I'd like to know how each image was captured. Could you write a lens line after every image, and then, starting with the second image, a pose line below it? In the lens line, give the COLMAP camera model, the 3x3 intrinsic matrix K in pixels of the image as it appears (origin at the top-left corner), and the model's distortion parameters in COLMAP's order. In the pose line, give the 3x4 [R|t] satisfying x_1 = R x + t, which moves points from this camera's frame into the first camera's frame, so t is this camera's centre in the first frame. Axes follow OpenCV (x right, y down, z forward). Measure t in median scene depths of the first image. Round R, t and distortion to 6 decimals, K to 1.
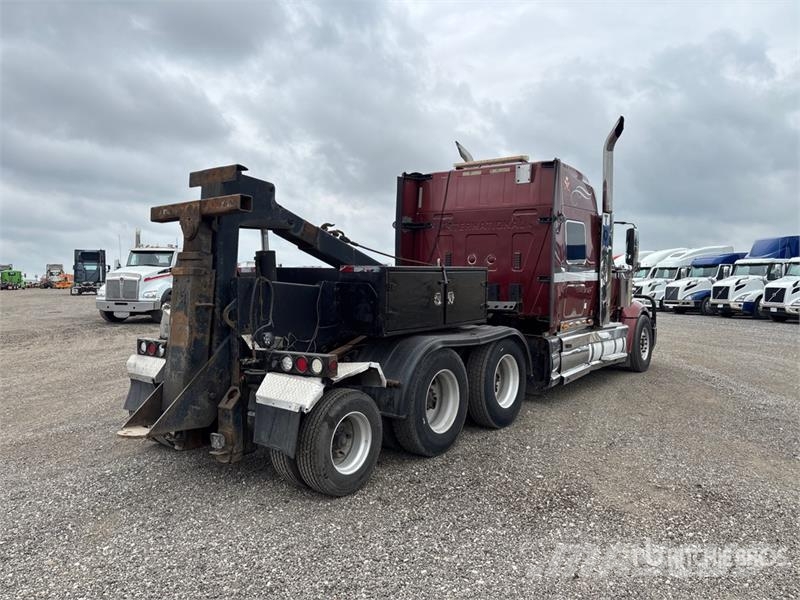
lens RADIAL K [[603.1, 0, 400.1], [0, 603.1, 289.8], [0, 0, 1]] dist [0.049532, -0.061671]
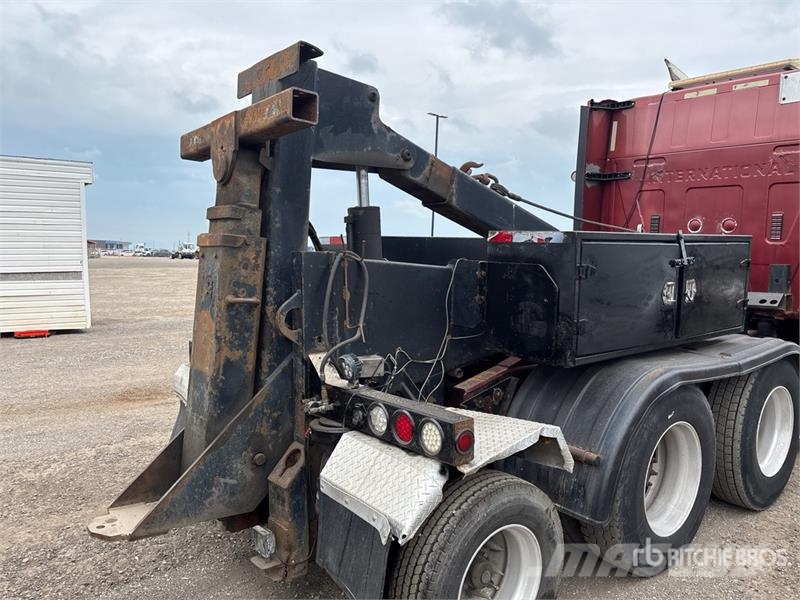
lens RADIAL K [[603.1, 0, 406.2], [0, 603.1, 302.7], [0, 0, 1]] dist [0.049532, -0.061671]
pose [[0.968377, 0.028538, -0.247852, -0.034153], [-0.011858, 0.997578, 0.068532, -0.012075], [0.249208, -0.063426, 0.966371, 0.453425]]
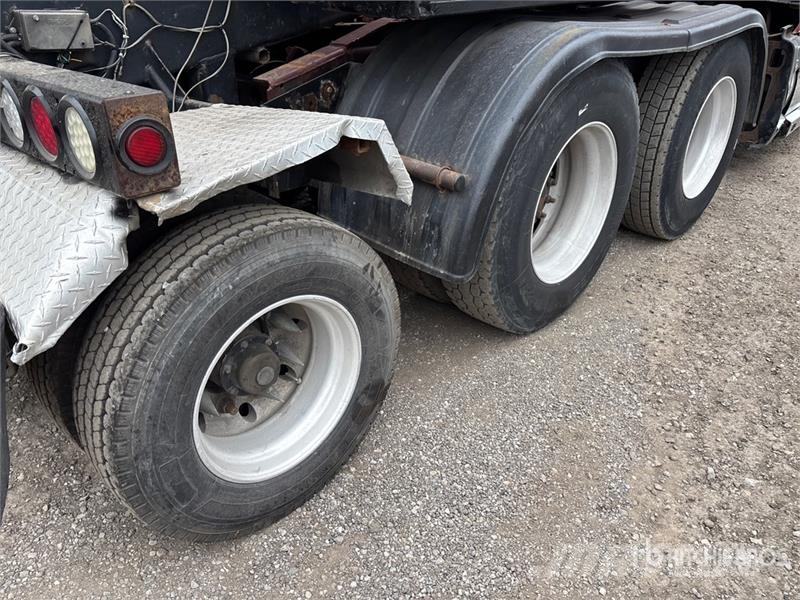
lens RADIAL K [[603.1, 0, 401.8], [0, 603.1, 307.2], [0, 0, 1]] dist [0.049532, -0.061671]
pose [[0.992913, 0.065567, -0.099116, 0.003898], [-0.010842, 0.880524, 0.473878, 0.062340], [0.118345, -0.469445, 0.874995, 0.671436]]
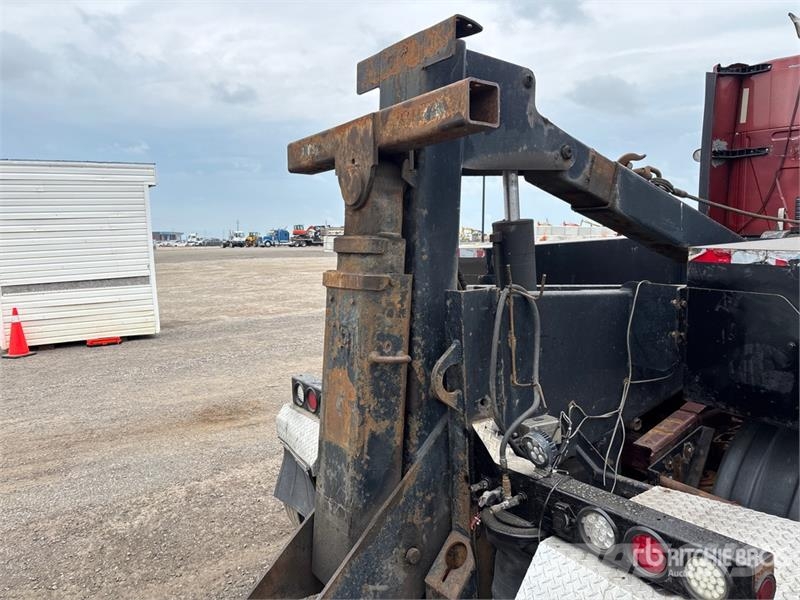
lens RADIAL K [[603.1, 0, 395.5], [0, 603.1, 295.4], [0, 0, 1]] dist [0.049532, -0.061671]
pose [[0.942296, 0.003841, -0.334758, -0.158840], [0.027562, 0.995650, 0.089007, -0.053399], [0.333644, -0.093097, 0.938091, 0.547431]]
